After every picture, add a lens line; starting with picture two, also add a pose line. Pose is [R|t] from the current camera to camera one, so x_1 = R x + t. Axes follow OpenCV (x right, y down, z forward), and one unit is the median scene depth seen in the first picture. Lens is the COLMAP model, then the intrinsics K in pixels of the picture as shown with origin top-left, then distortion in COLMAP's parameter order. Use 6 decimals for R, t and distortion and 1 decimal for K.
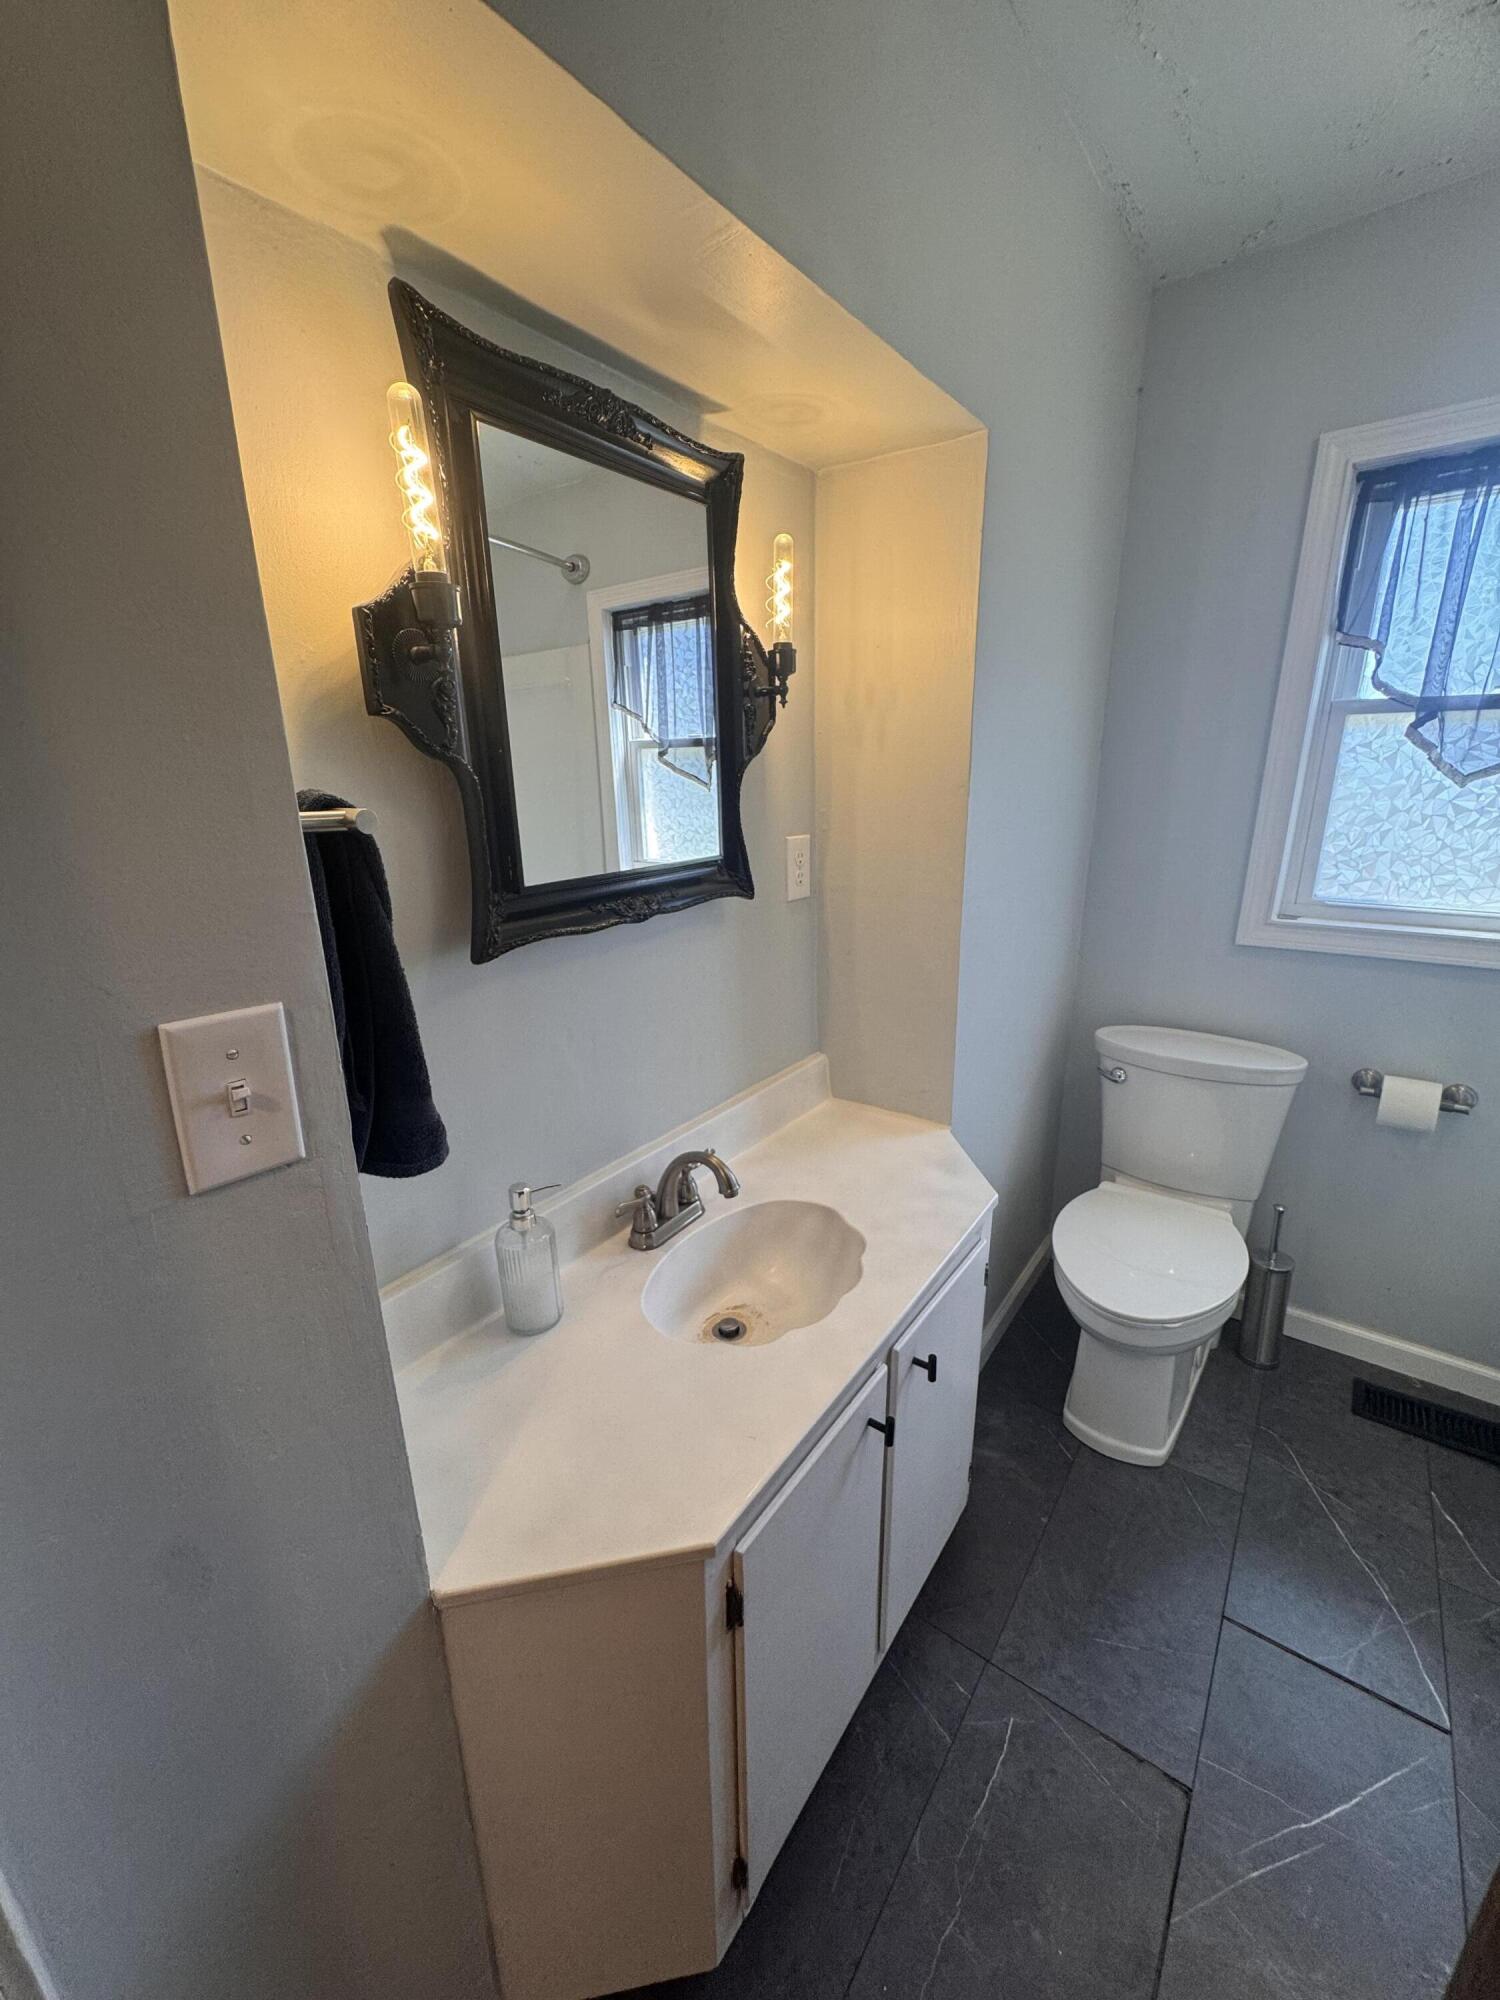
lens RADIAL K [[757.1, 0, 780.3], [0, 757.1, 995.6], [0, 0, 1]] dist [0.000841, 0.000094]
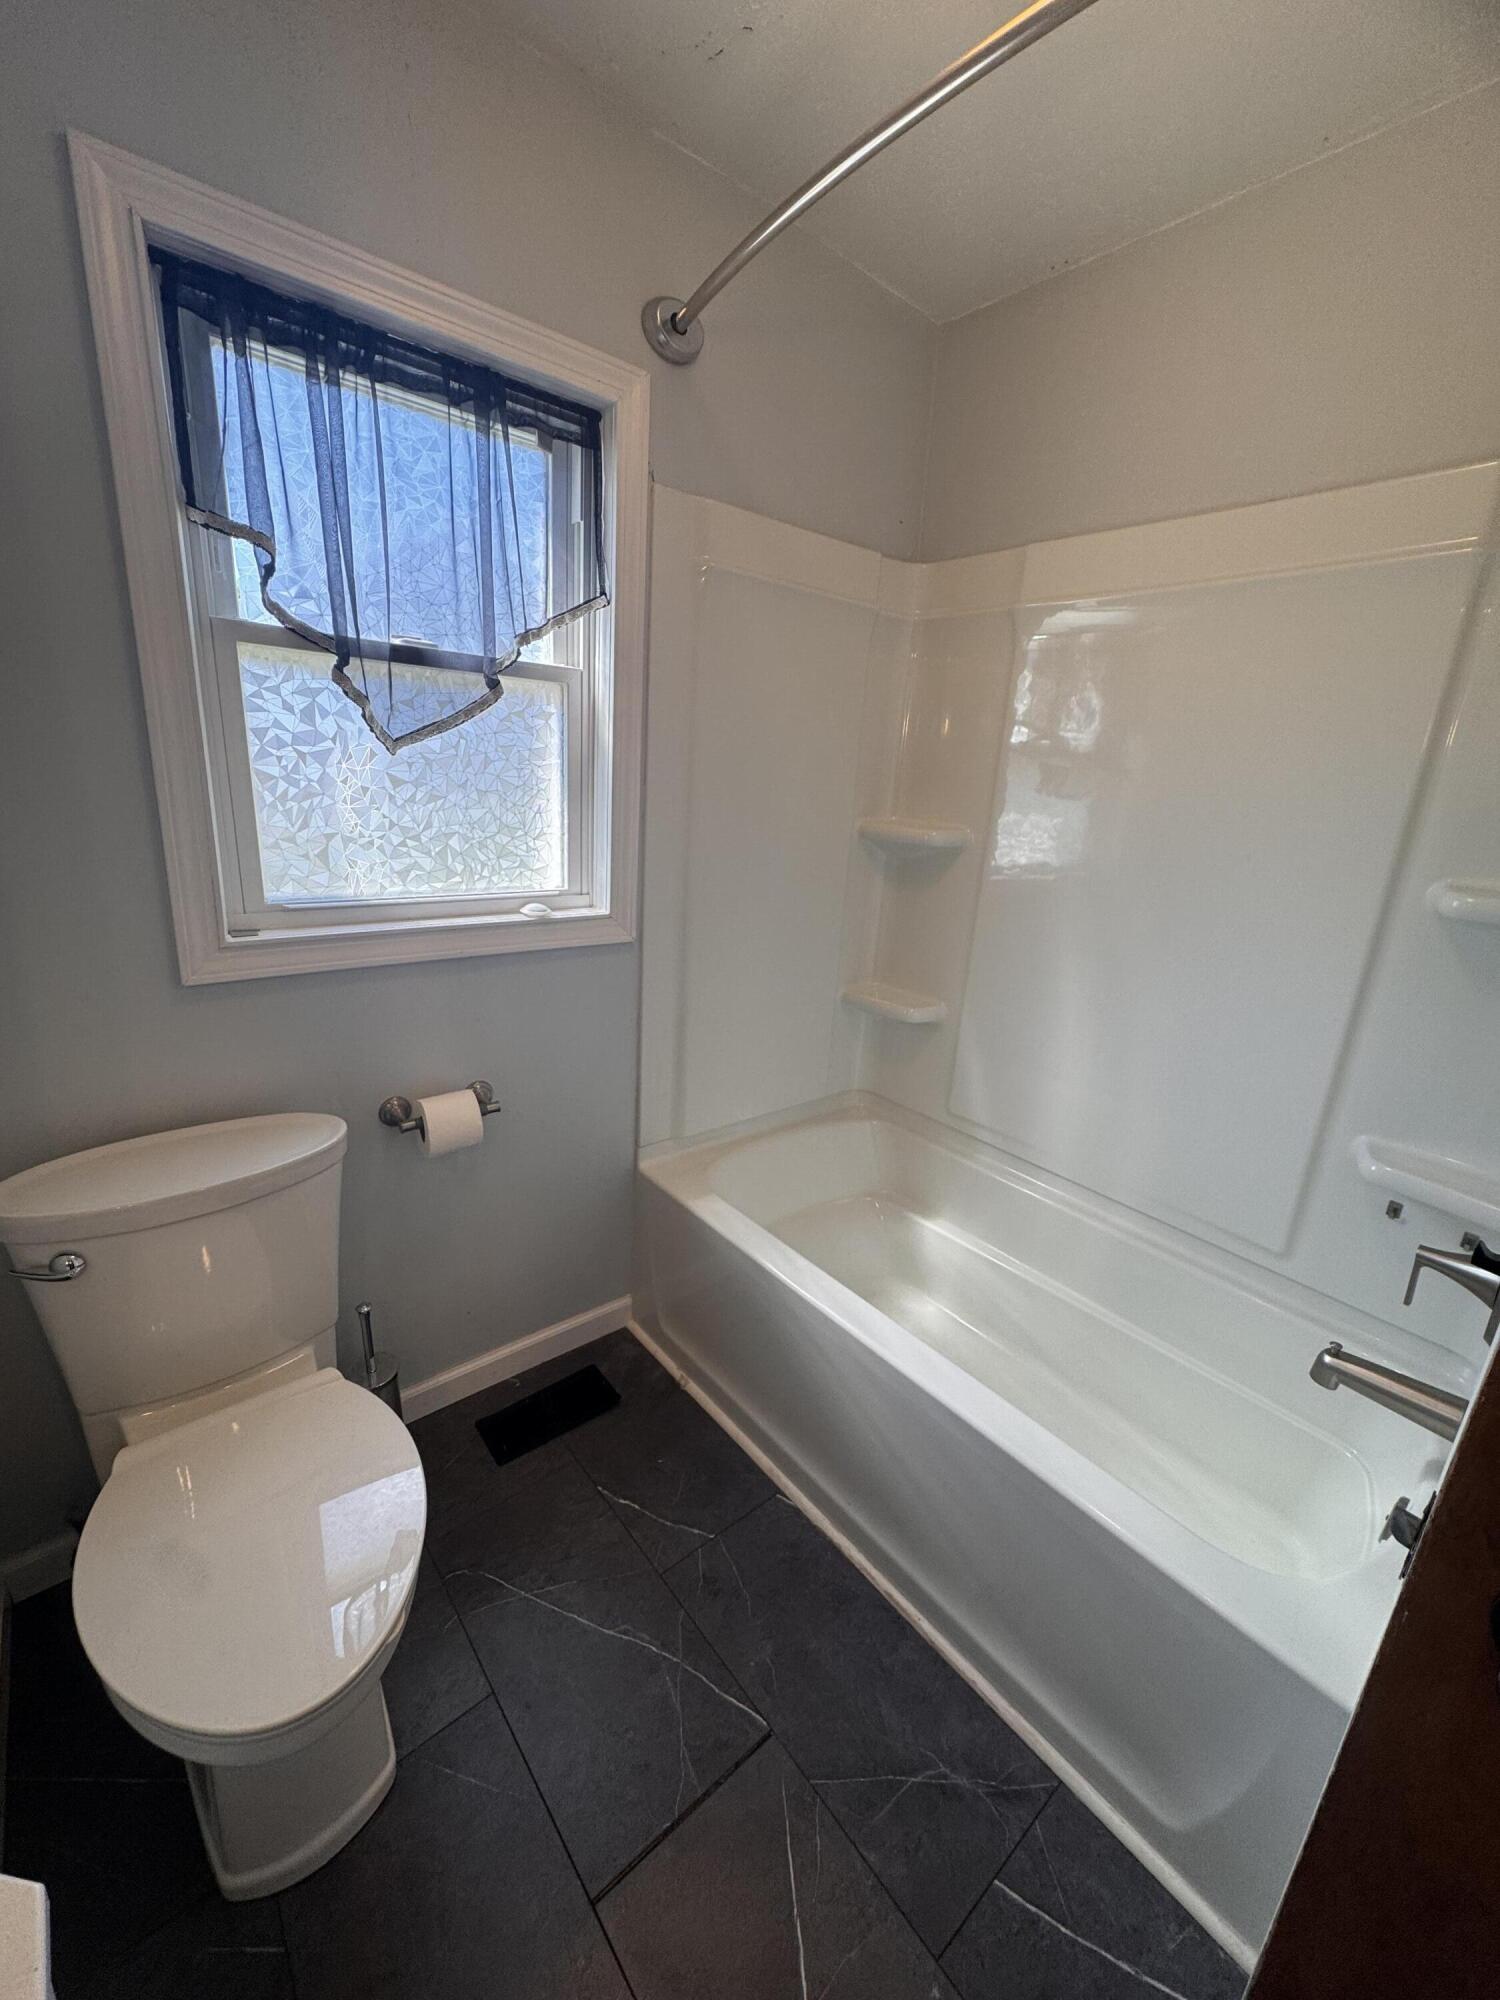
lens RADIAL K [[798.4, 0, 746.4], [0, 798.4, 1005.3], [0, 0, 1]] dist [0.000363, -0.000049]
pose [[0.236032, -0.252469, 0.938376, 0.081944], [0.202525, 0.957235, 0.206601, -0.107698], [-0.950406, 0.141281, 0.277069, 0.403895]]
